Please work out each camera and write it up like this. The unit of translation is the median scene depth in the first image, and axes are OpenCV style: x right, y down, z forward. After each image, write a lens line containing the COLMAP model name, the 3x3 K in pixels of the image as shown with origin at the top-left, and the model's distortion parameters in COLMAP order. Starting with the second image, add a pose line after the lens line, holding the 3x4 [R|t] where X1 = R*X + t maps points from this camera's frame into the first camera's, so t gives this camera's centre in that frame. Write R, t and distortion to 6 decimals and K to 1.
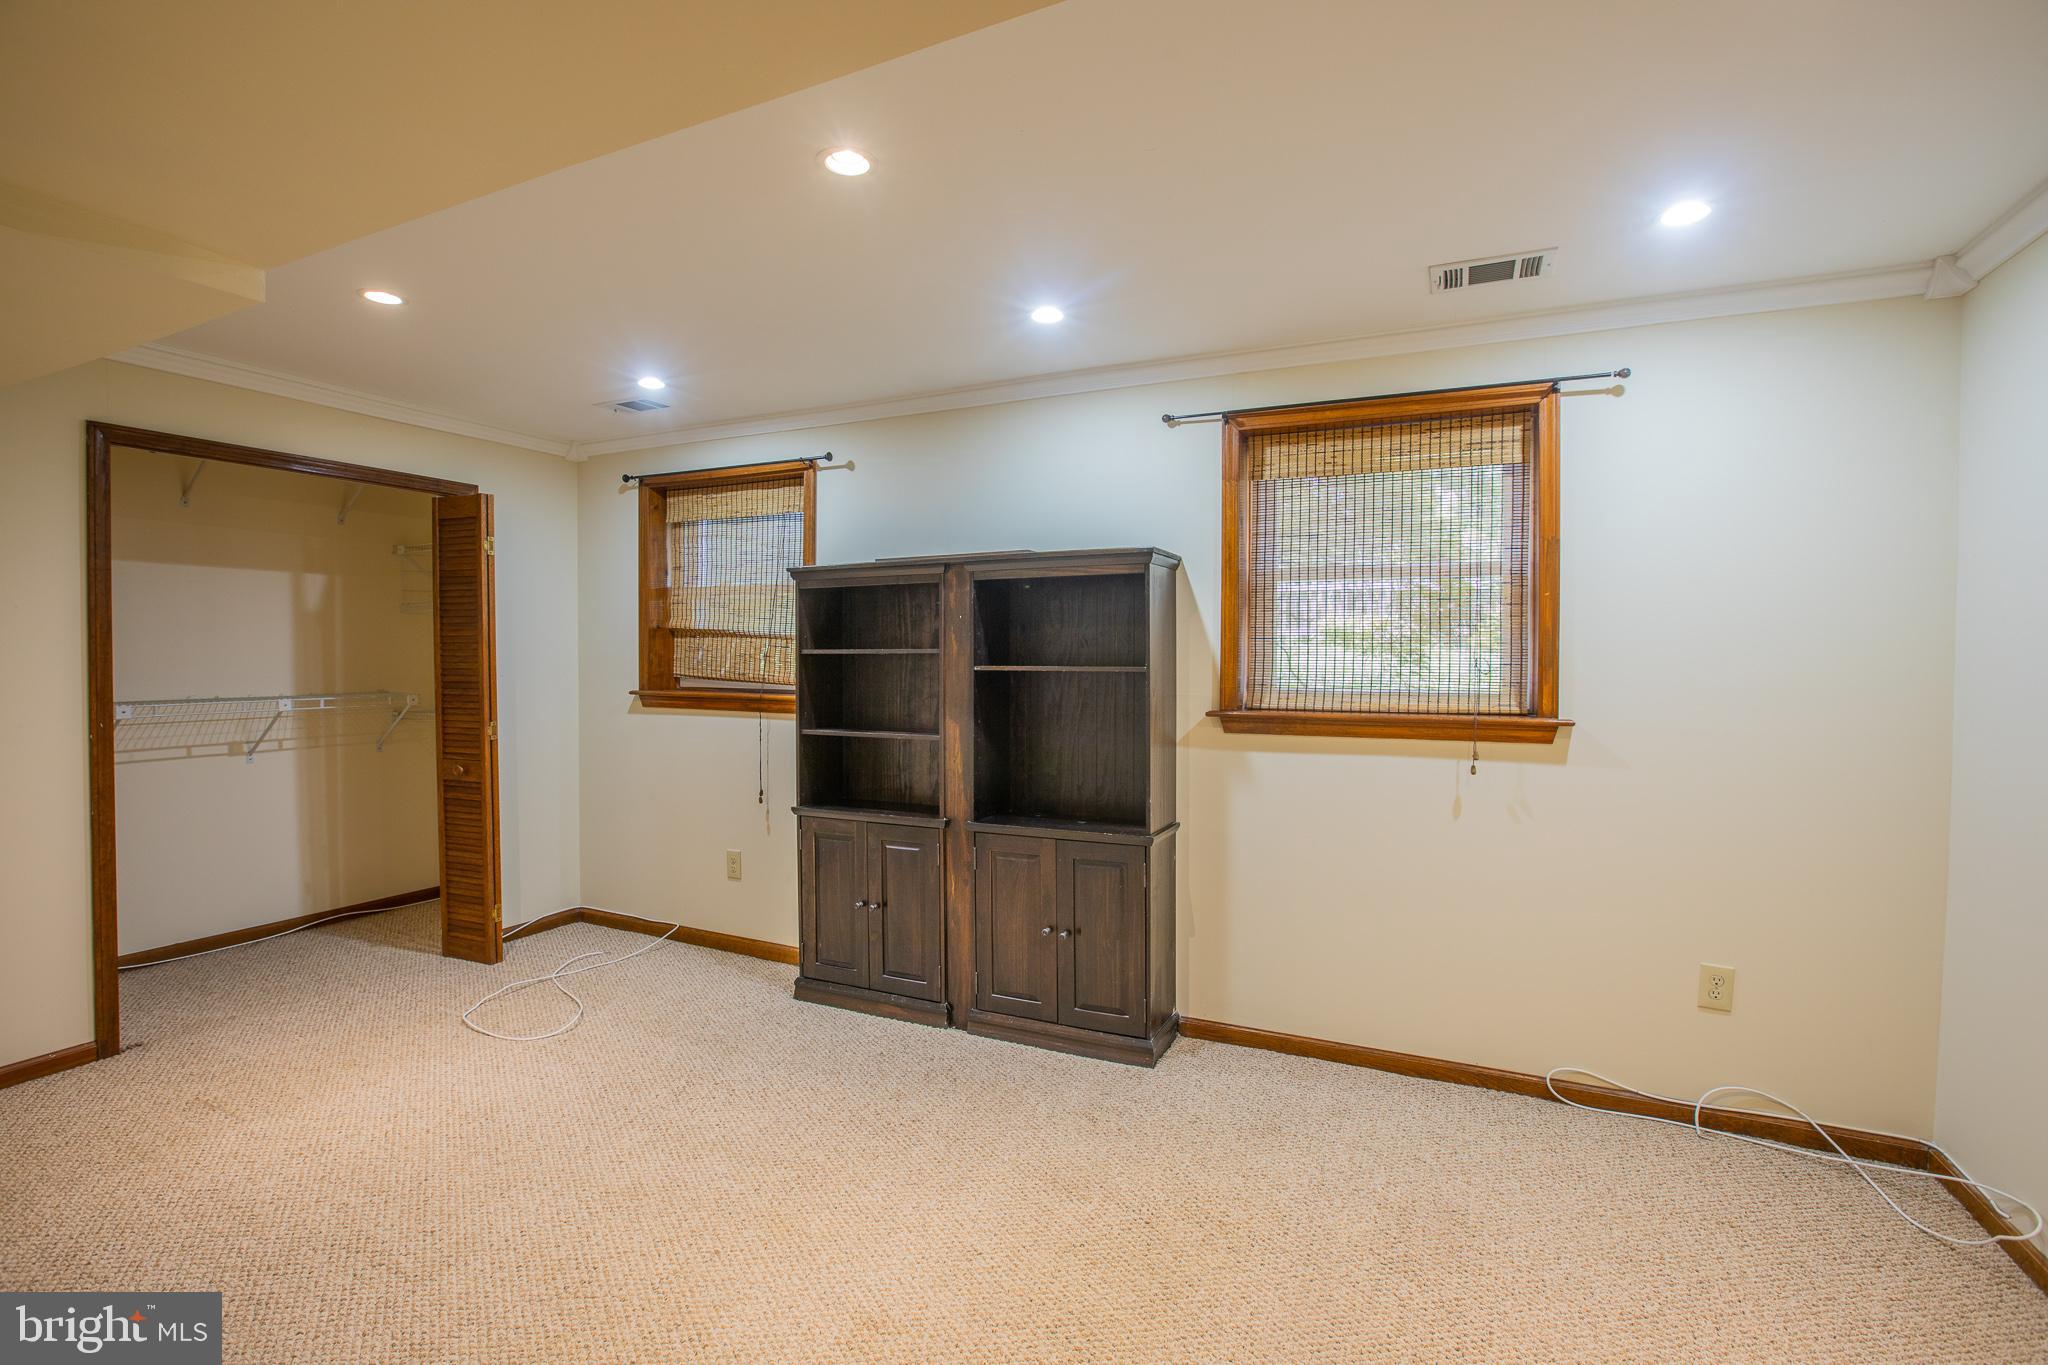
lens RADIAL K [[946.2, 0, 1013.6], [0, 946.2, 670.7], [0, 0, 1]] dist [-0.030260, 0.000841]
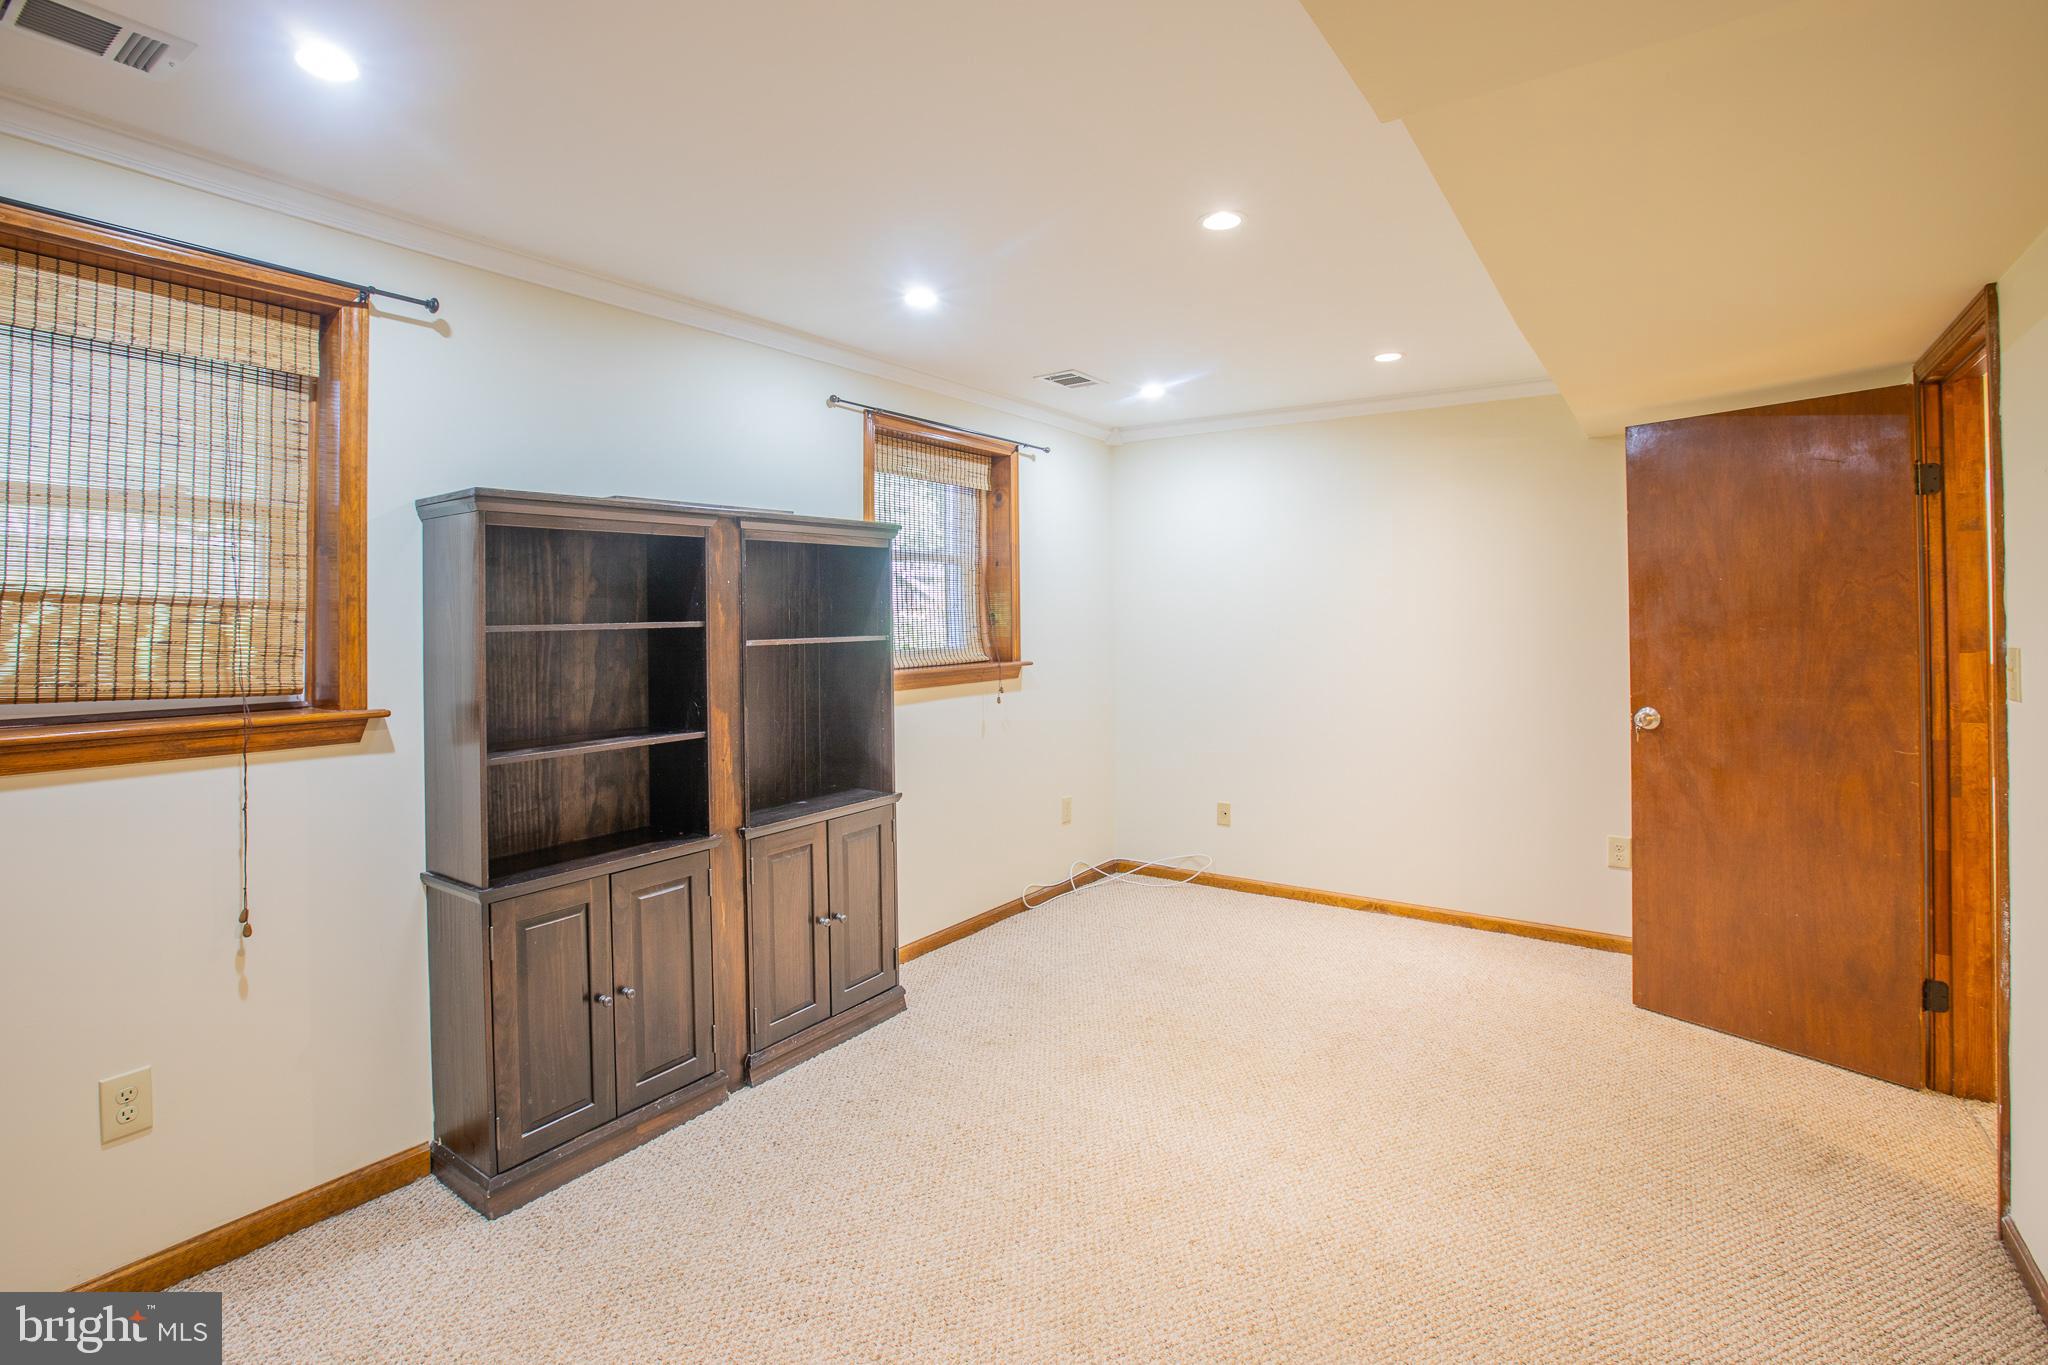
lens RADIAL K [[928.5, 0, 1020.0], [0, 928.5, 605.5], [0, 0, 1]] dist [0.000795, 0.000343]
pose [[0.201100, 0.004299, 0.979561, -0.807630], [0.026765, 0.999593, -0.009881, -0.022381], [-0.979205, 0.028205, 0.200903, 0.599729]]
